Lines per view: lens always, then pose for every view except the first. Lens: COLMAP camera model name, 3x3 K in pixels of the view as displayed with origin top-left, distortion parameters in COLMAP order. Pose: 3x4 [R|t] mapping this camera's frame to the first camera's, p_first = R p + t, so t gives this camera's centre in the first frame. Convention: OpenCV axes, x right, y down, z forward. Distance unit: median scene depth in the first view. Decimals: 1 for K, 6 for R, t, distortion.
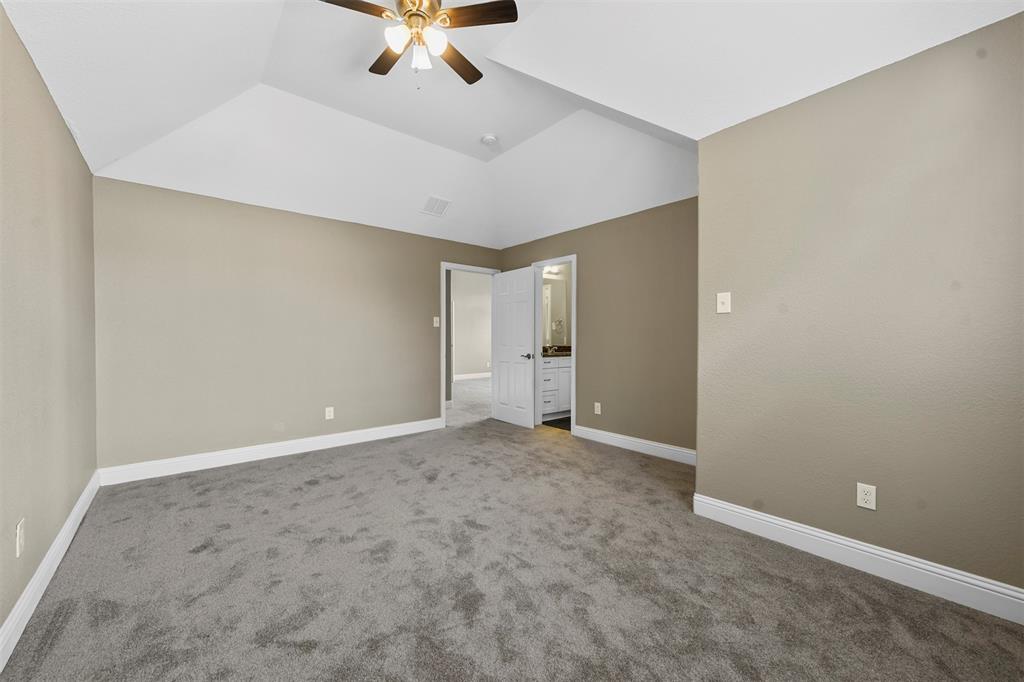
lens RADIAL K [[400.2, 0, 513.7], [0, 400.2, 339.8], [0, 0, 1]] dist [0.013341, -0.000228]
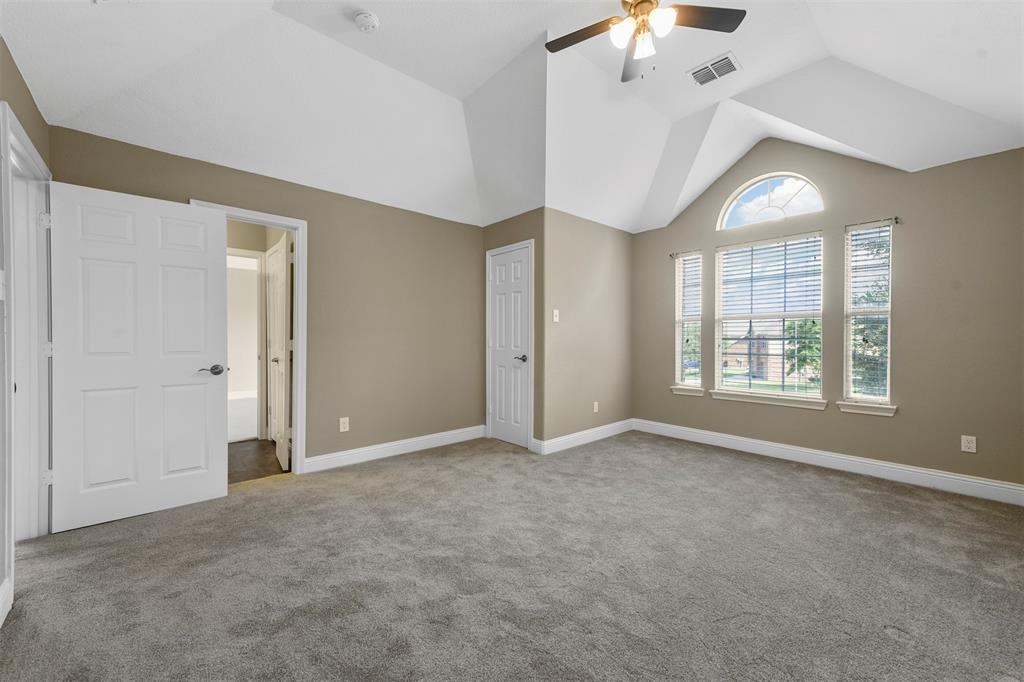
lens RADIAL K [[400.2, 0, 513.7], [0, 400.2, 339.8], [0, 0, 1]] dist [0.013341, -0.000228]
pose [[-0.037871, -0.000601, 0.999282, -0.639420], [0.004265, 0.999991, 0.000763, 0.001480], [-0.999274, 0.004291, -0.037868, 0.721931]]
